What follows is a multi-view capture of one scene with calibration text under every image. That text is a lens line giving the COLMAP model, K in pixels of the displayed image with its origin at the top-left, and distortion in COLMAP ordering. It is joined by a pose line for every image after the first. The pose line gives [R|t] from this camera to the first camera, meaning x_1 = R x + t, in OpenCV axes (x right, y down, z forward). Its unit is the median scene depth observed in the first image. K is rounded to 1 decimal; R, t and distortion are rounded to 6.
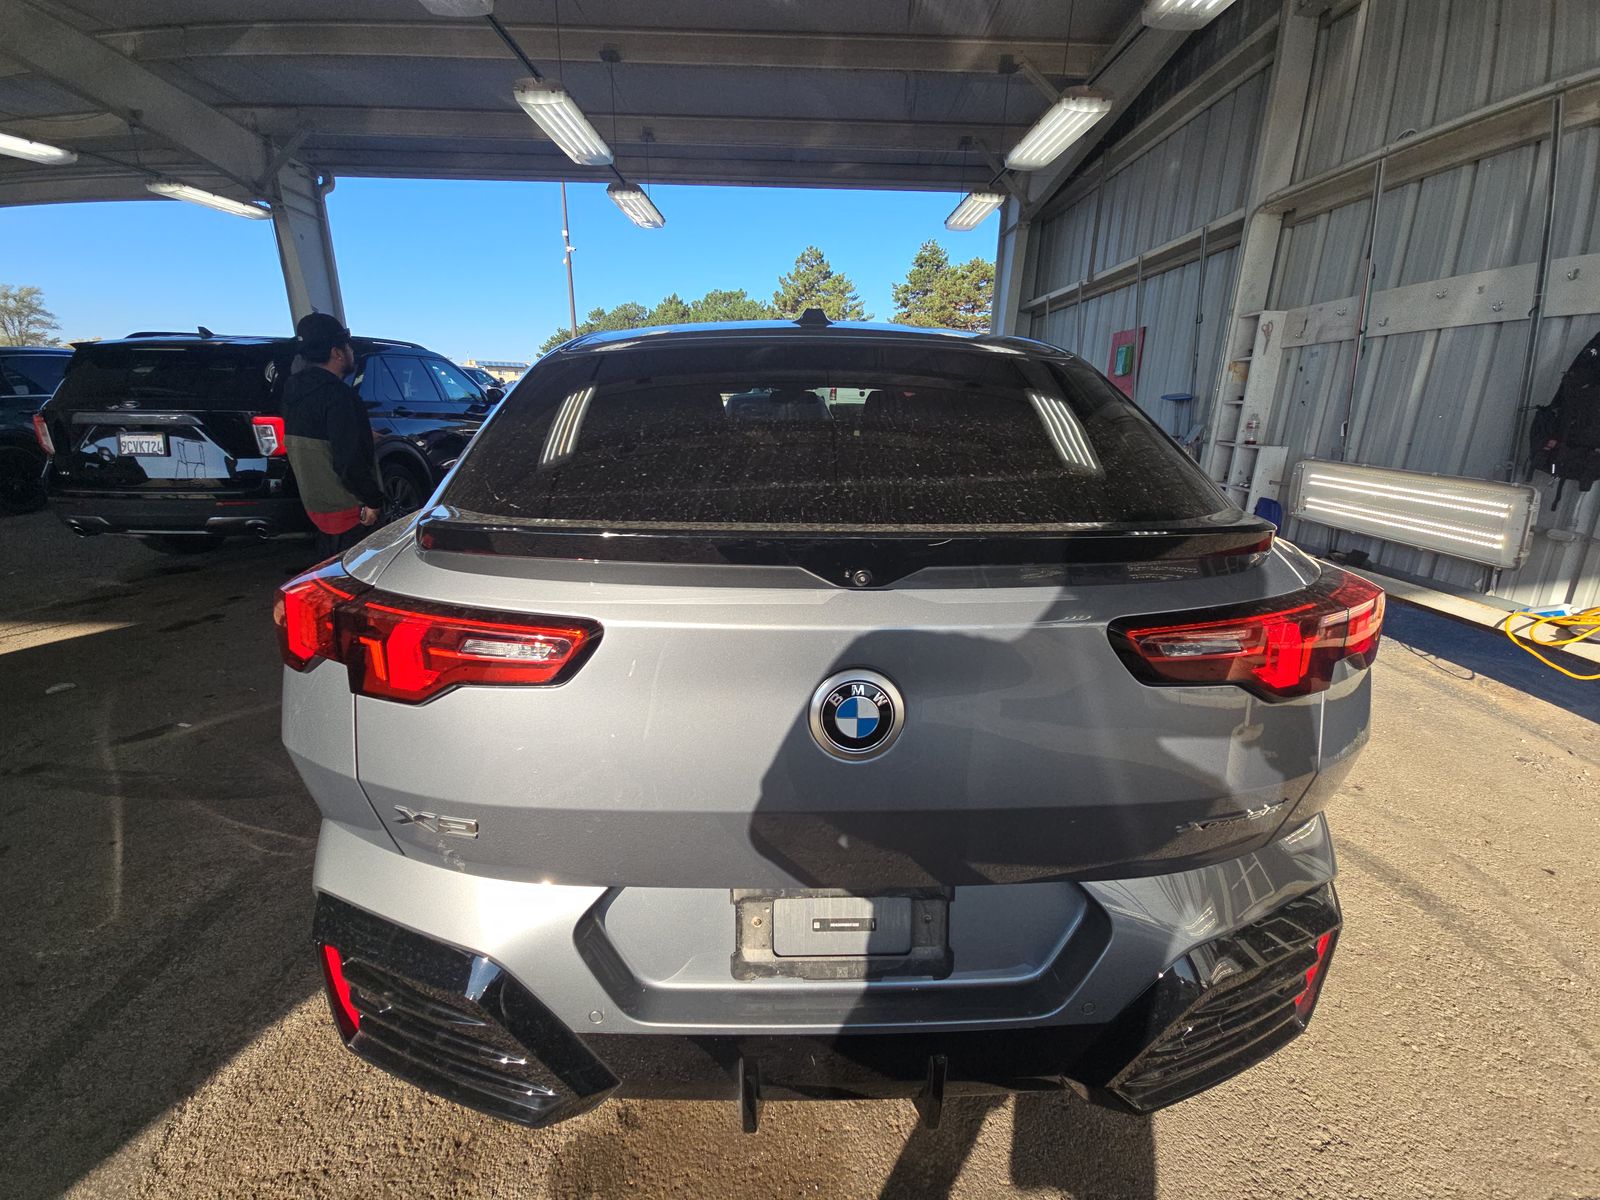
lens RADIAL K [[655.1, 0, 803.2], [0, 655.1, 597.7], [0, 0, 1]] dist [-0.002533, -0.000600]
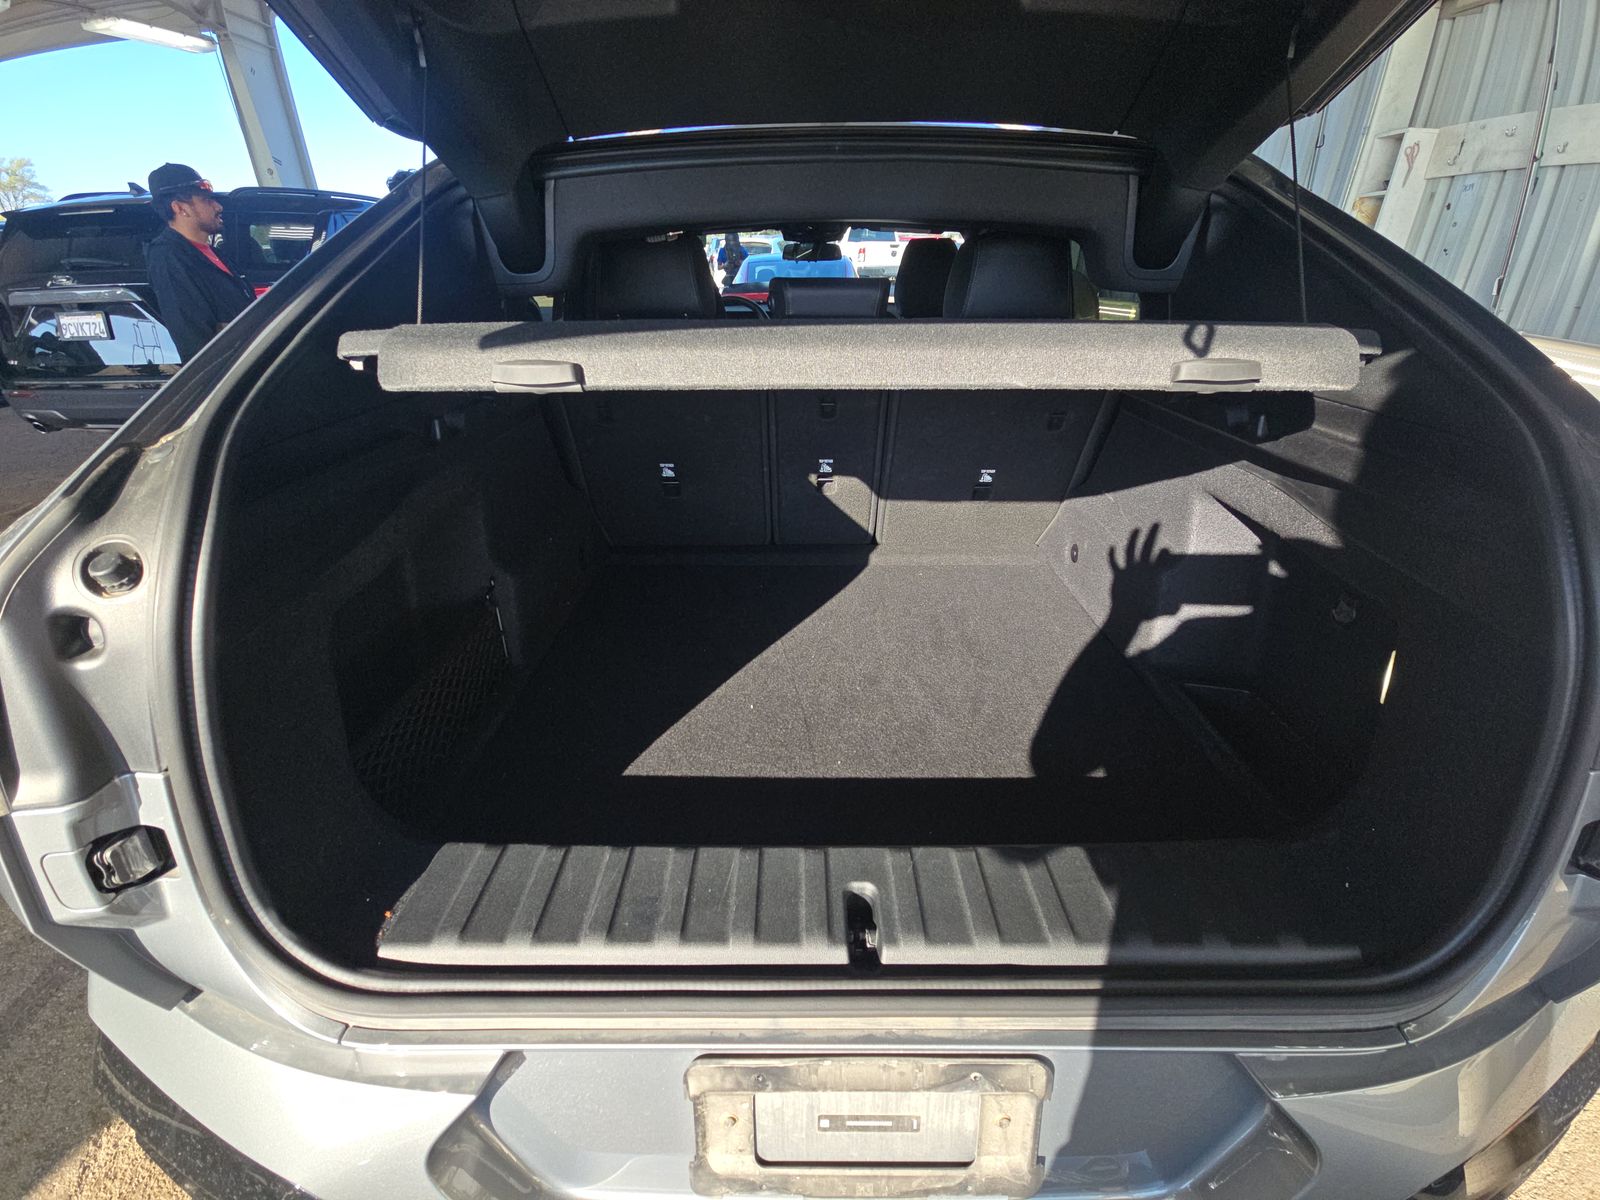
lens RADIAL K [[652.8, 0, 800.0], [0, 652.8, 600.0], [0, 0, 1]] dist [0.018623, -0.016500]
pose [[0.999104, 0.004407, -0.042087, 0.004648], [0.003256, 0.983608, 0.180289, -0.023106], [0.042192, -0.180264, 0.982713, 0.101762]]
